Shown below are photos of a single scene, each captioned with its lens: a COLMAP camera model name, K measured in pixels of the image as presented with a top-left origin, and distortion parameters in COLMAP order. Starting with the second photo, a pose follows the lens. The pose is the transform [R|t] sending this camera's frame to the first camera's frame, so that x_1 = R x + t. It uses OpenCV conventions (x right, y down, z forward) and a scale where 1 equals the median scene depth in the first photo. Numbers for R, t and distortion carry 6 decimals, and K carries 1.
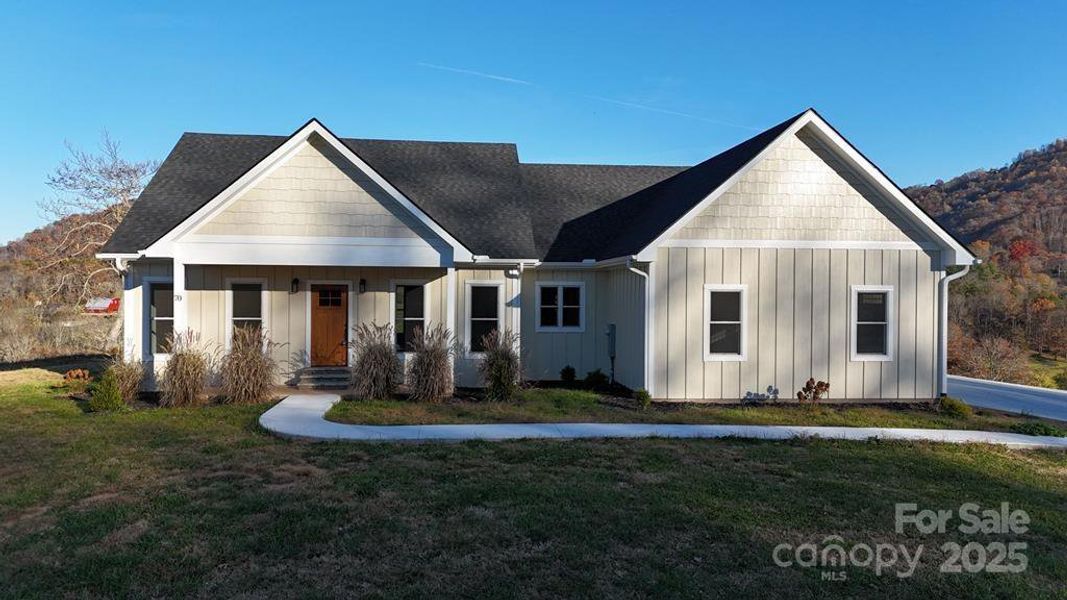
lens RADIAL K [[786.2, 0, 533.5], [0, 786.2, 300.0], [0, 0, 1]] dist [0.036677, -0.004945]
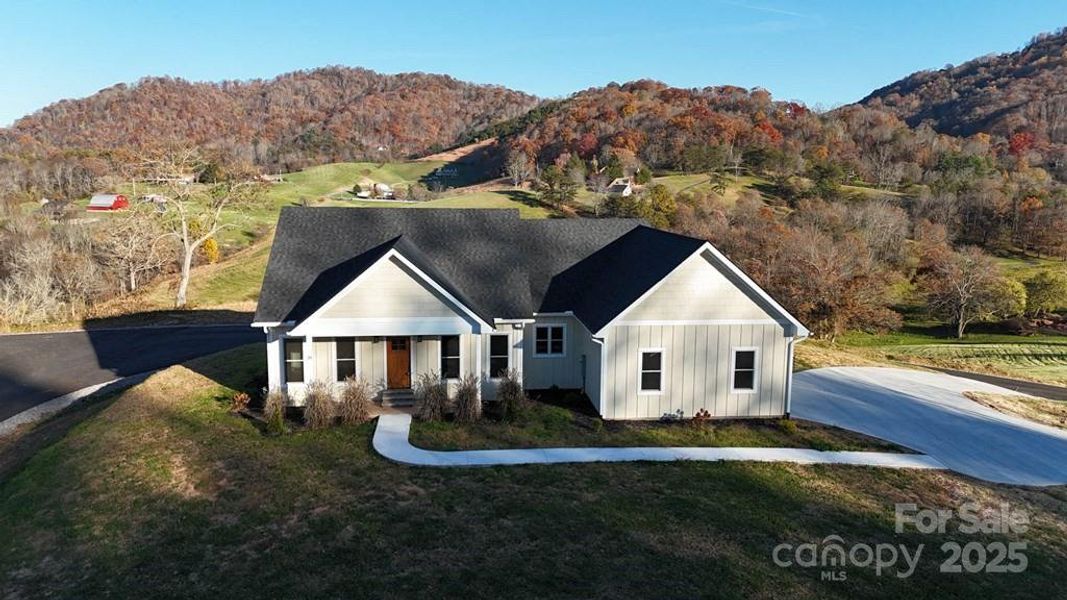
lens RADIAL K [[779.3, 0, 533.5], [0, 779.3, 300.0], [0, 0, 1]] dist [0.065849, -0.043965]
pose [[0.999997, 0.001270, 0.002151, 0.000772], [-0.001560, 0.990072, 0.140550, -0.318547], [-0.001951, -0.140553, 0.990071, -0.516952]]
